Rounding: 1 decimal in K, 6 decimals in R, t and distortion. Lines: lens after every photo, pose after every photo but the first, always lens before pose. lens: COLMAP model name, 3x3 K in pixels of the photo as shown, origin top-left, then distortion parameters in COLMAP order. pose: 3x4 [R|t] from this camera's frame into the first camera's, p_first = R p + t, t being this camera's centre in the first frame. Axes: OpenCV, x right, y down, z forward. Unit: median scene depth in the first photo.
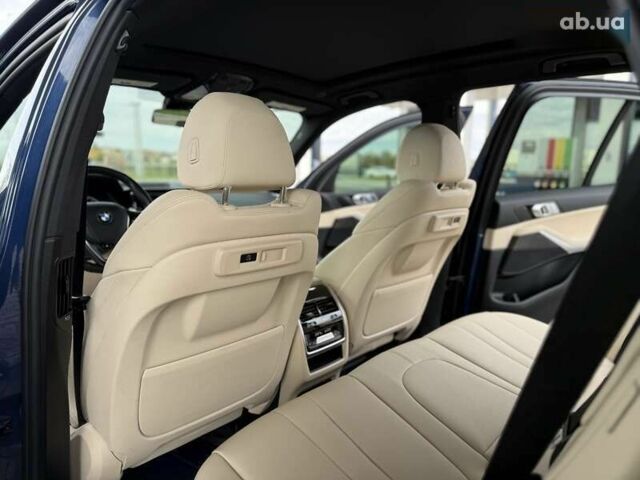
lens RADIAL K [[449.9, 0, 320.0], [0, 449.9, 240.0], [0, 0, 1]] dist [0.027528, -0.001262]
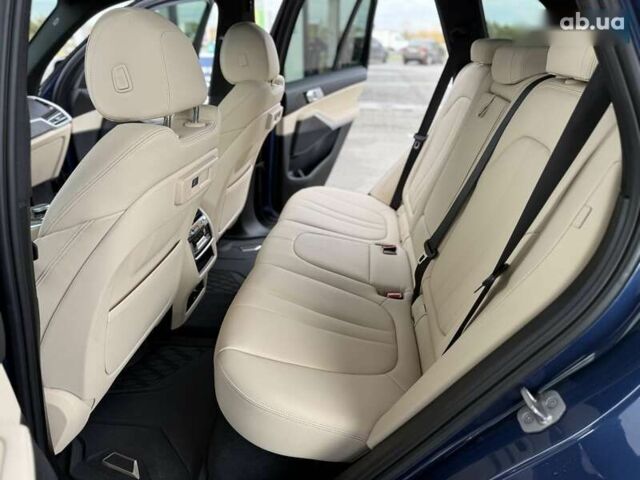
lens RADIAL K [[449.9, 0, 320.0], [0, 449.9, 240.0], [0, 0, 1]] dist [0.027528, -0.001262]
pose [[0.813858, -0.249444, 0.524798, -0.209925], [0.108042, 0.952381, 0.285128, -0.041602], [-0.570930, -0.175353, 0.802053, -0.016256]]
